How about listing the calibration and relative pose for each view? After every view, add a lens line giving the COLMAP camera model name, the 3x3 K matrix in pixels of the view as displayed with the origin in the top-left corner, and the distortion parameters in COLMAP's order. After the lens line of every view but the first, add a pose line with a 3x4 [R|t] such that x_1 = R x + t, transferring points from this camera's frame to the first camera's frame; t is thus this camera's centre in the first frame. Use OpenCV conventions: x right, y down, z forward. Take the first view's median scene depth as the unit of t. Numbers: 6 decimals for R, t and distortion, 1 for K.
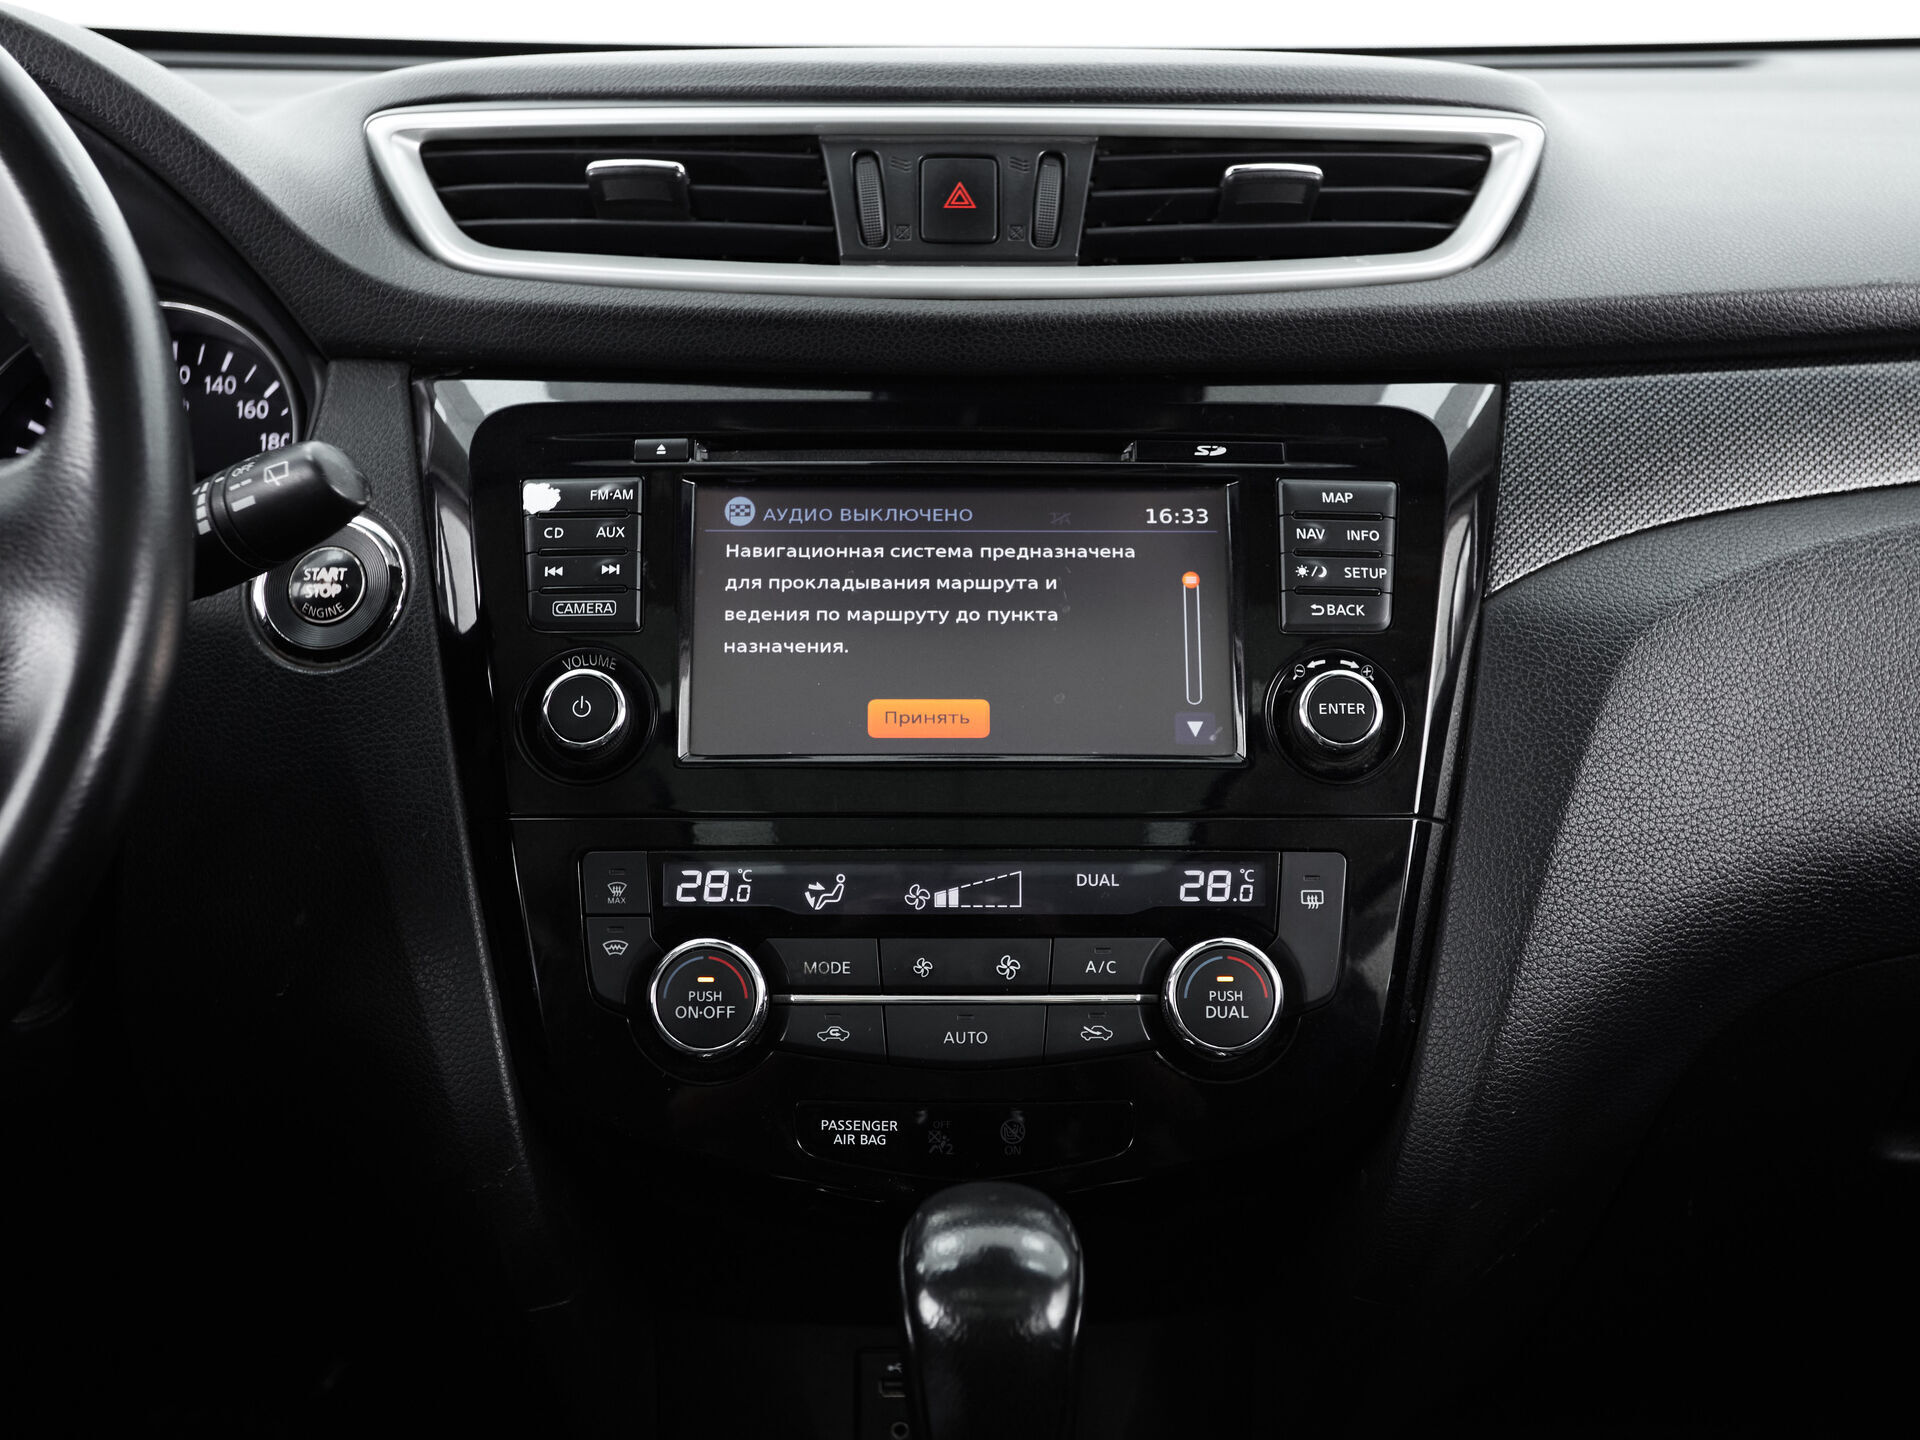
lens RADIAL K [[2514.4, 0, 955.0], [0, 2514.4, 728.2], [0, 0, 1]] dist [0.036930, 0.000000]
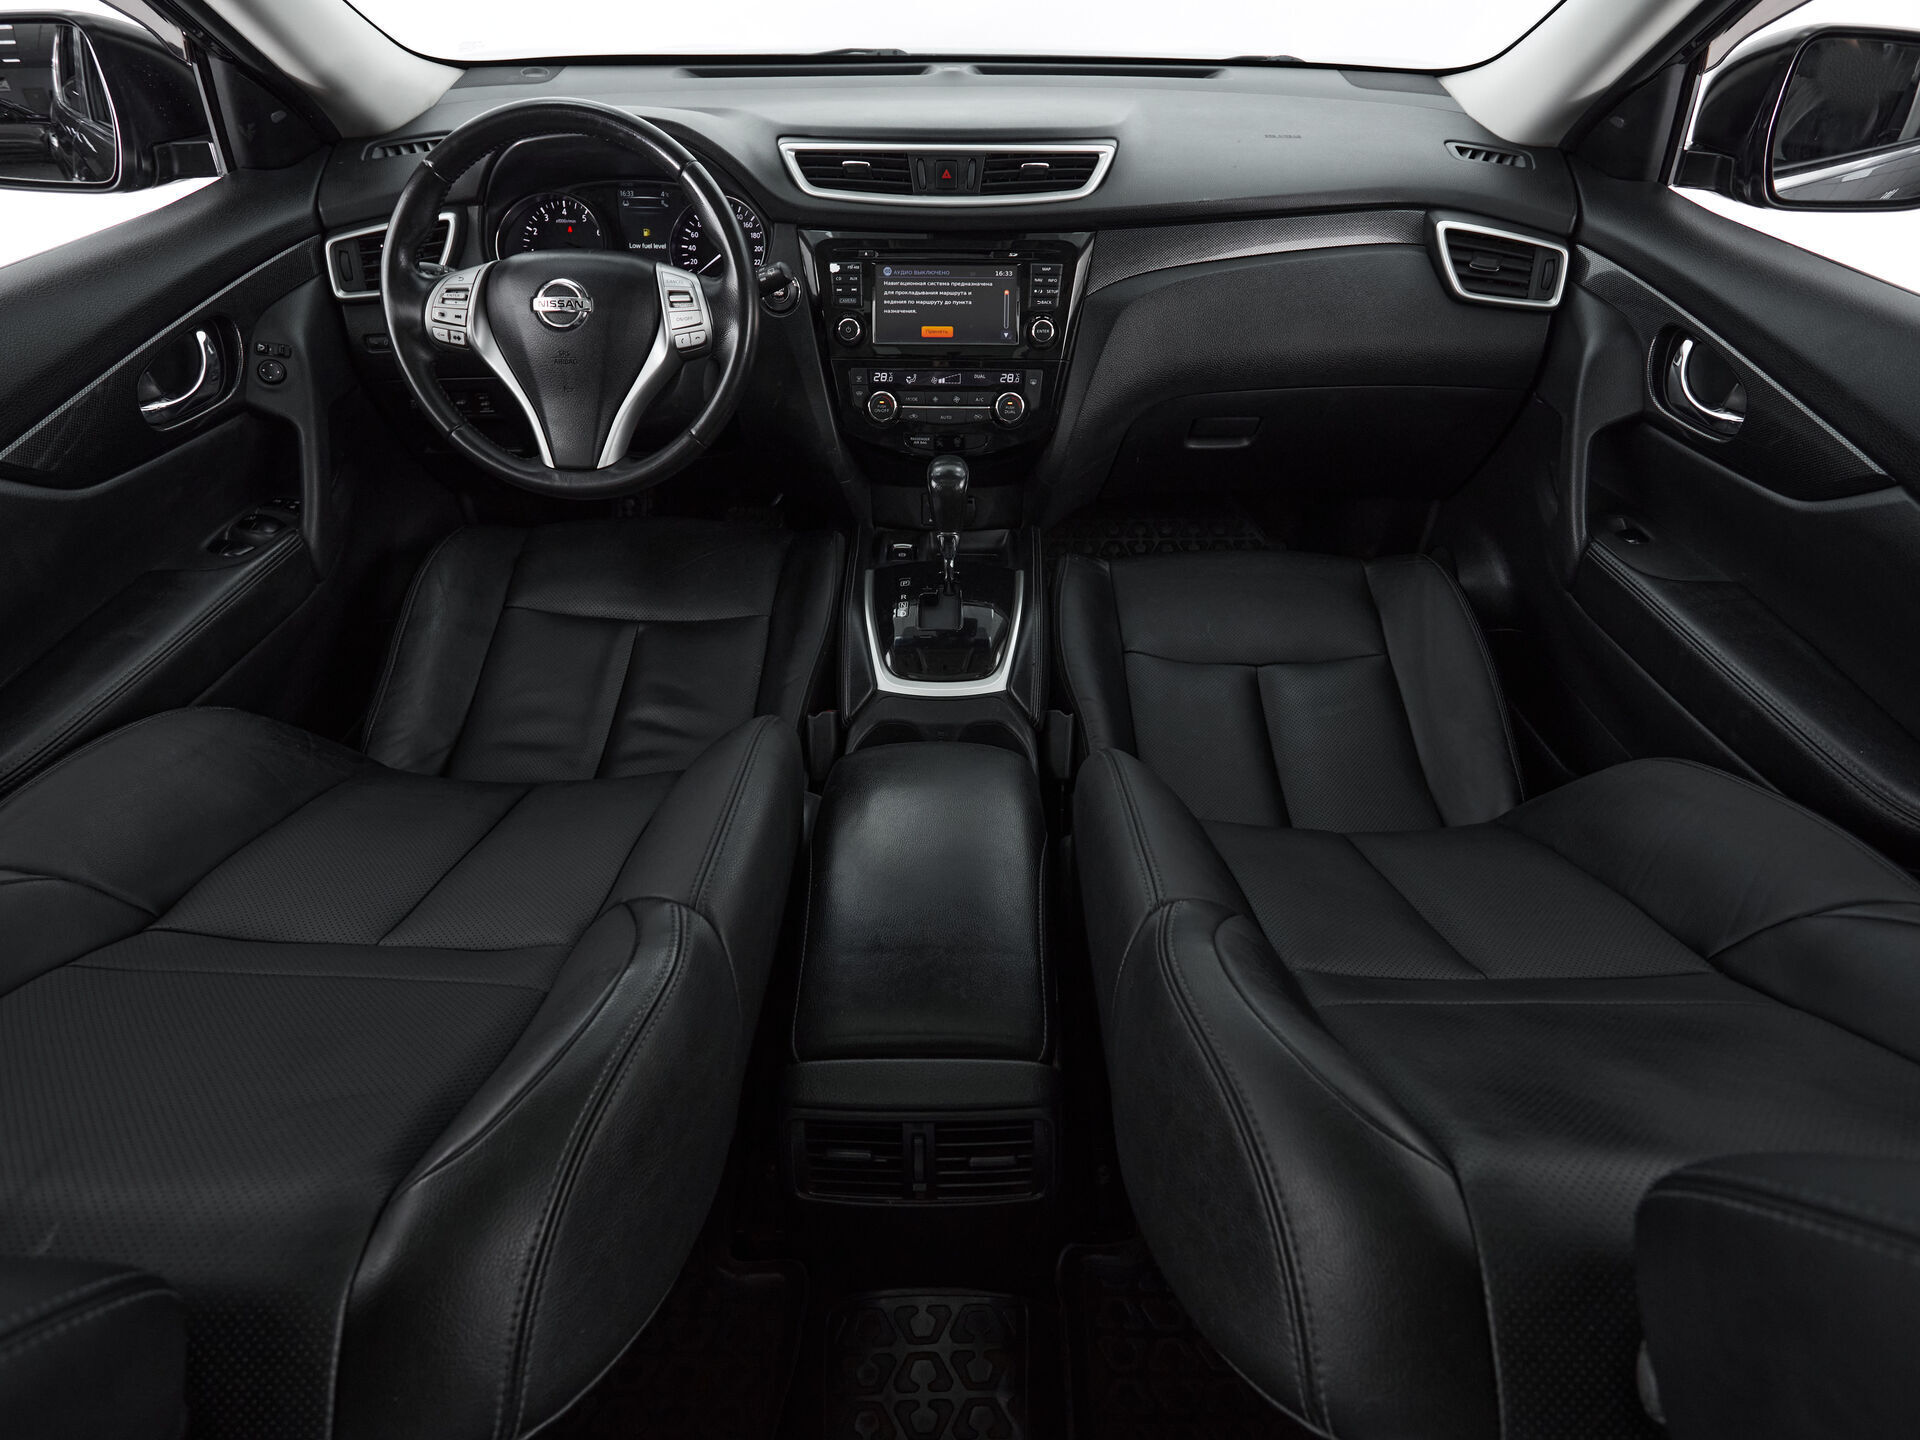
lens RADIAL K [[1038.1, 0, 957.3], [0, 1038.1, 718.5], [0, 0, 1]] dist [-0.000035, -0.001537]
pose [[0.999674, 0.015941, -0.019940, 0.061745], [-0.005774, 0.902026, 0.431644, -0.157341], [0.024867, -0.431388, 0.901824, -0.698780]]
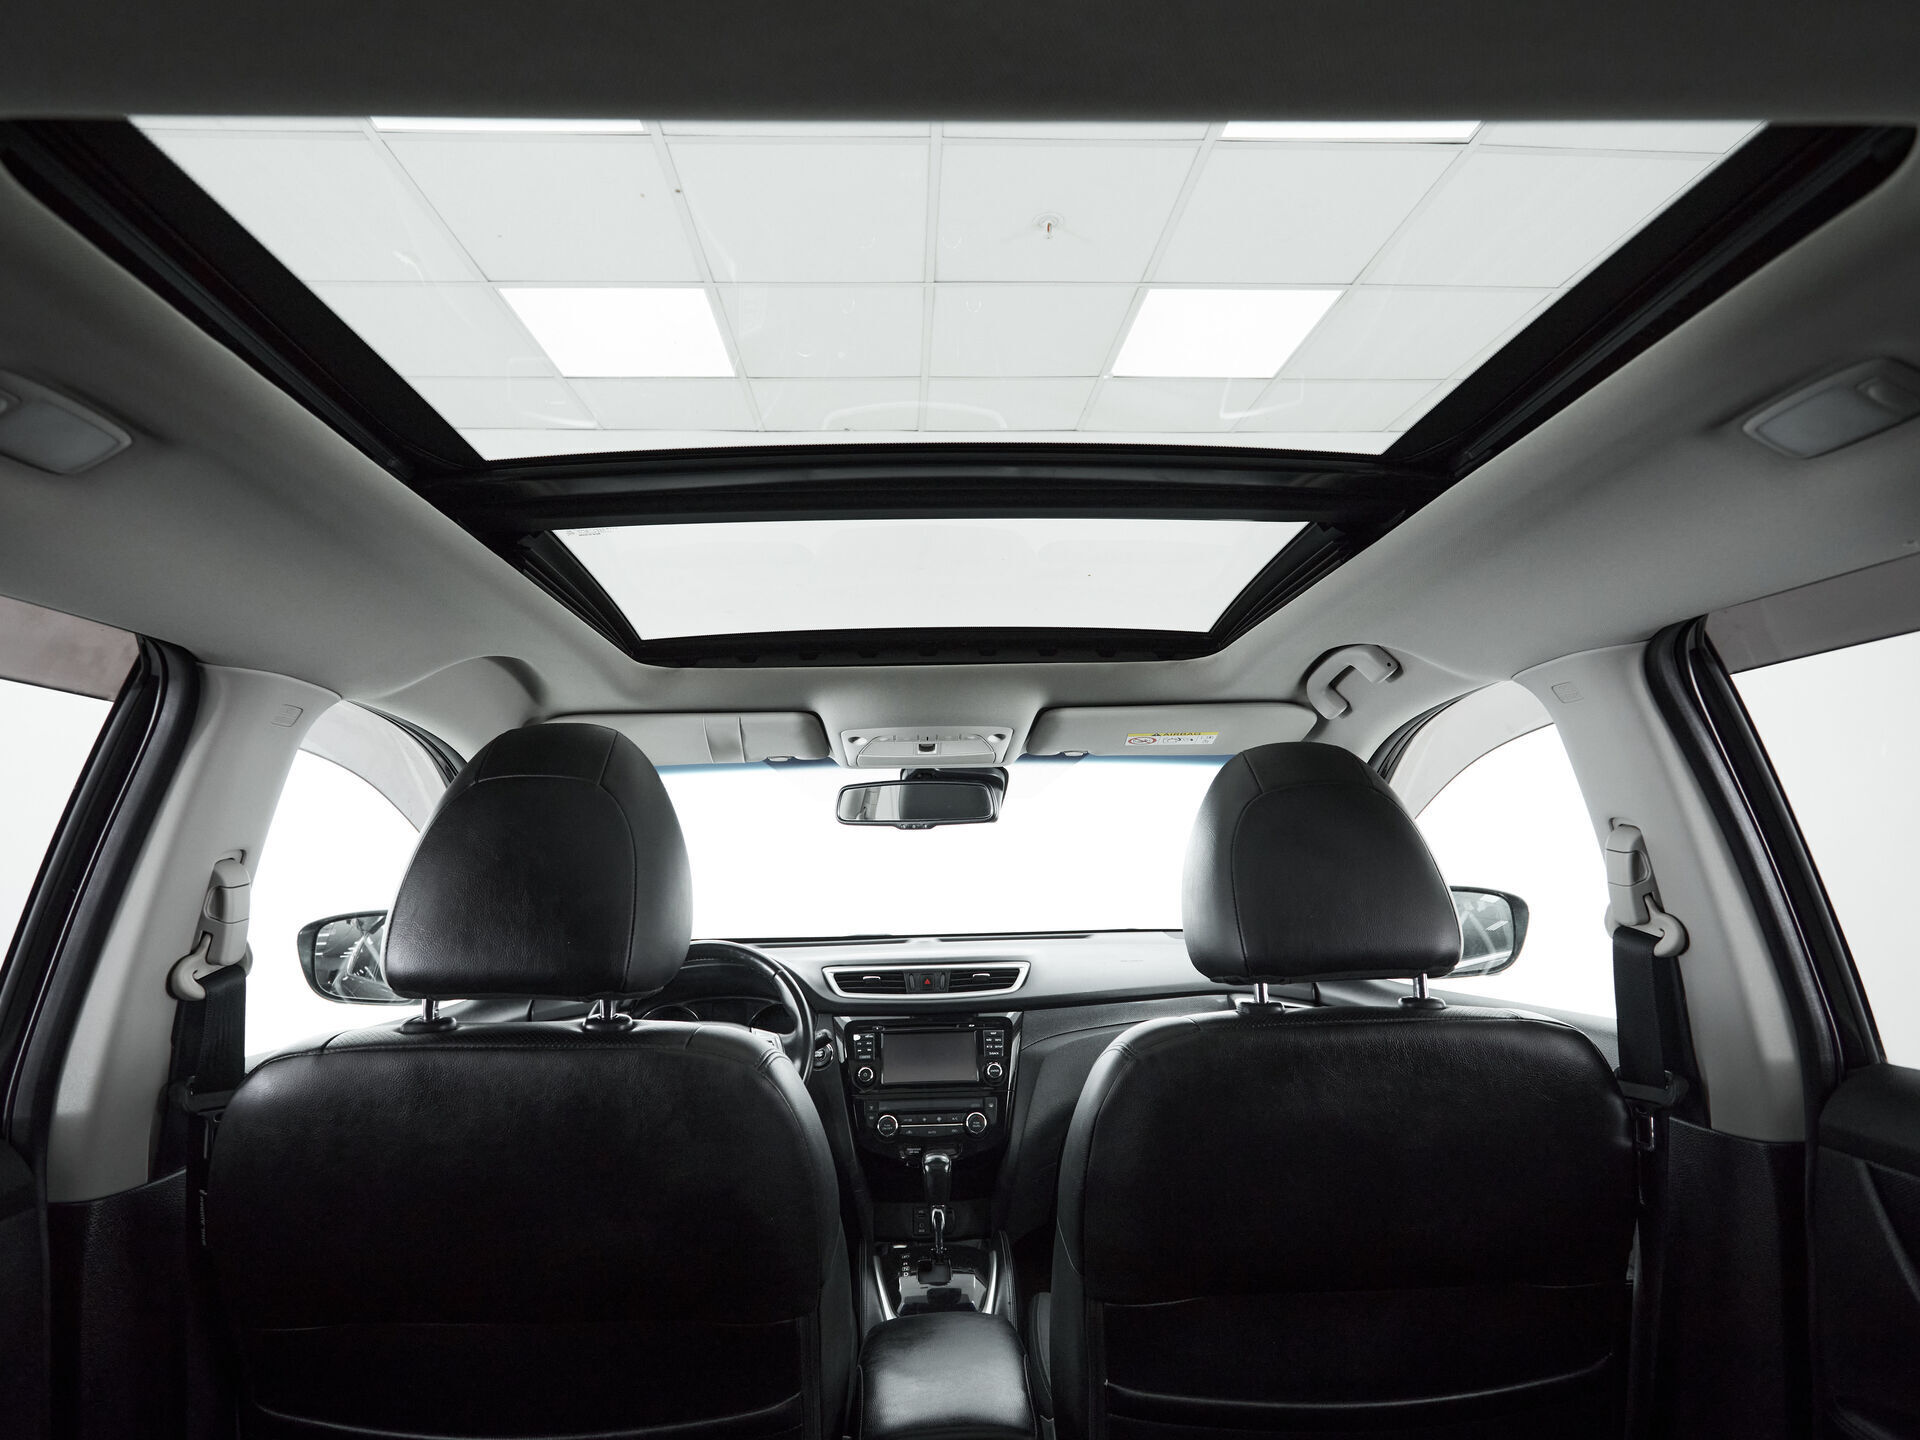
lens RADIAL K [[1038.1, 0, 939.1], [0, 1038.1, 714.5], [0, 0, 1]] dist [-0.000035, -0.001537]
pose [[0.999536, -0.024651, 0.017909, 0.001233], [0.029587, 0.925717, -0.377059, 0.130053], [-0.007284, 0.377413, 0.926016, -1.532935]]
